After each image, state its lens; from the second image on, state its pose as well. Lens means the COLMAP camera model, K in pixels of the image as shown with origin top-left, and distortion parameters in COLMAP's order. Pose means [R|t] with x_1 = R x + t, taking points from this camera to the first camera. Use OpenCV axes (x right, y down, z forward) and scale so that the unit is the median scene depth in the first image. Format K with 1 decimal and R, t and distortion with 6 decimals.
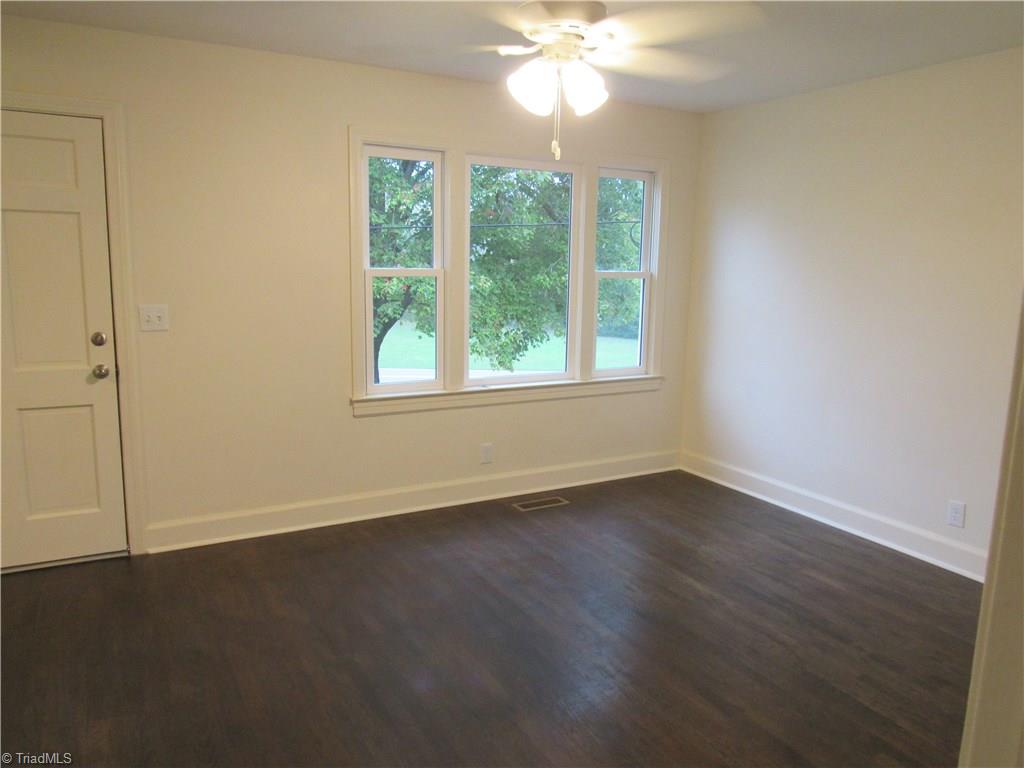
lens RADIAL K [[733.4, 0, 512.0], [0, 733.4, 384.0], [0, 0, 1]] dist [-0.024691, 0.007796]
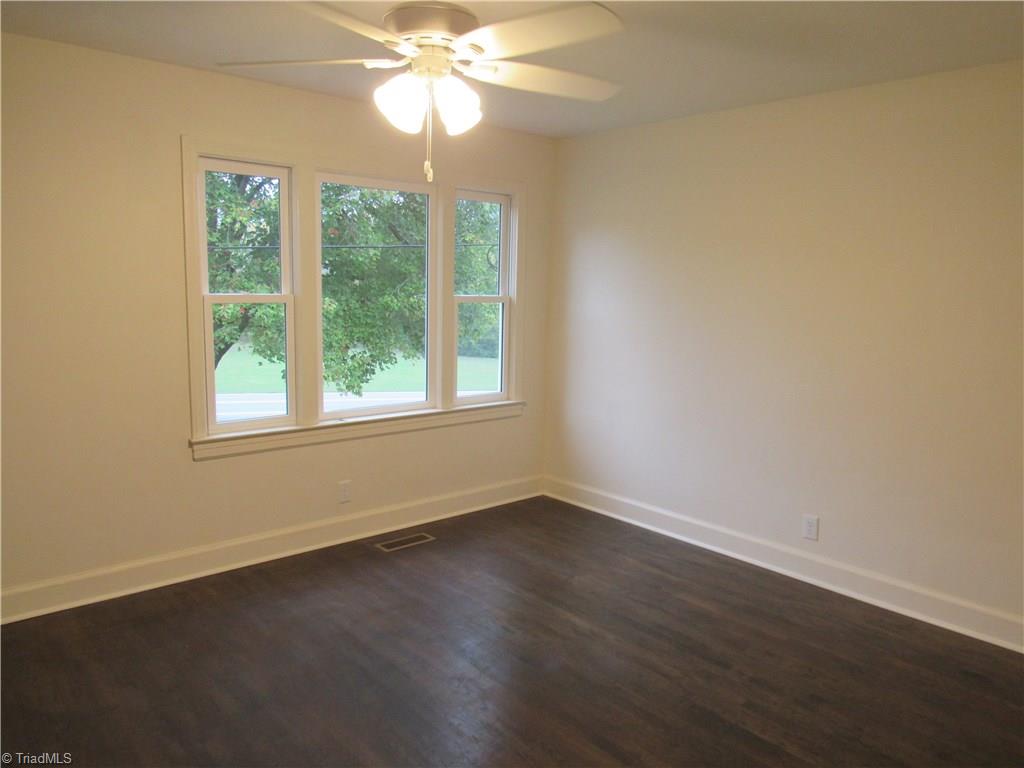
lens RADIAL K [[733.4, 0, 512.0], [0, 733.4, 384.0], [0, 0, 1]] dist [-0.024691, 0.007796]
pose [[0.977054, -0.026021, 0.211398, -0.021284], [0.031281, 0.999278, -0.021576, -0.015520], [-0.210684, 0.027694, 0.977162, 0.045910]]
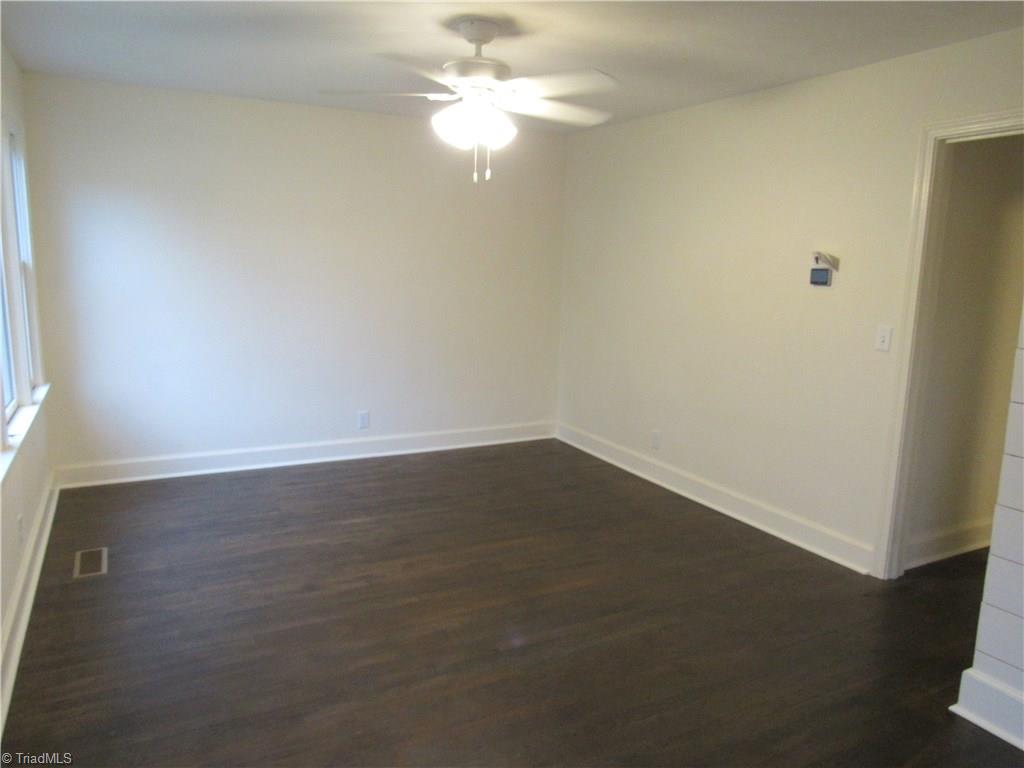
lens RADIAL K [[733.4, 0, 512.0], [0, 733.4, 384.0], [0, 0, 1]] dist [-0.024691, 0.007796]
pose [[0.019716, -0.190173, 0.981553, -0.698246], [0.135153, 0.973239, 0.185847, -0.109077], [-0.990628, 0.128996, 0.044891, 0.505053]]
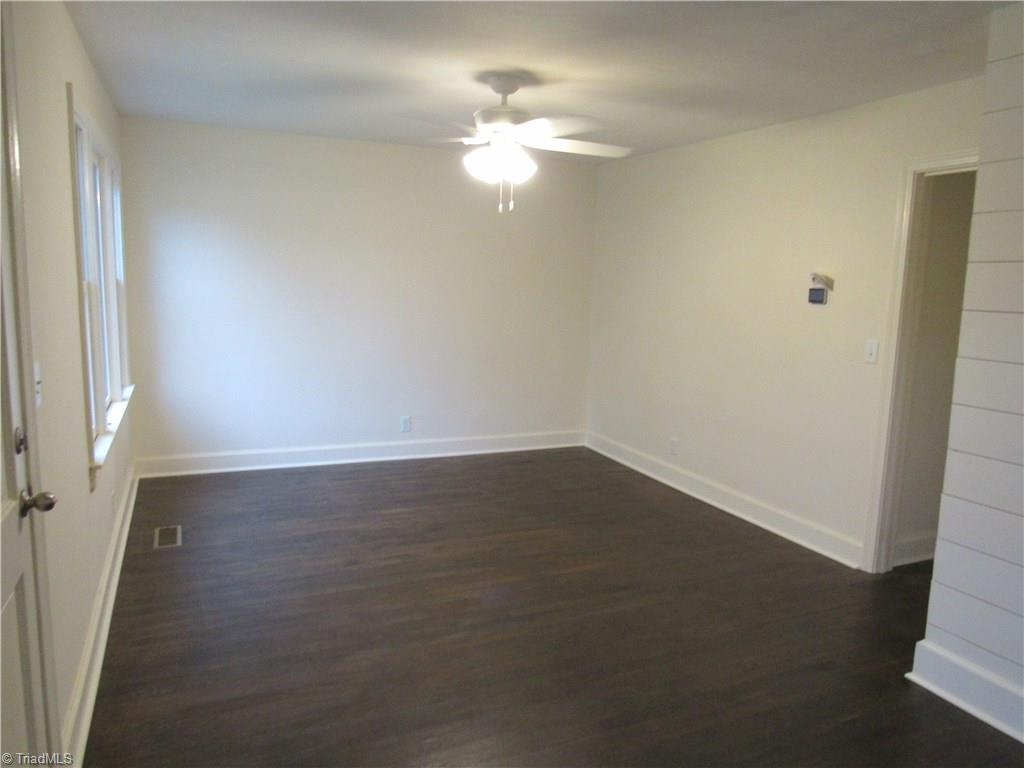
lens RADIAL K [[733.4, 0, 512.0], [0, 733.4, 384.0], [0, 0, 1]] dist [-0.024691, 0.007796]
pose [[0.089040, -0.163321, 0.982547, -0.803288], [0.131980, 0.979701, 0.150887, -0.105758], [-0.987245, 0.116241, 0.108787, 0.467167]]
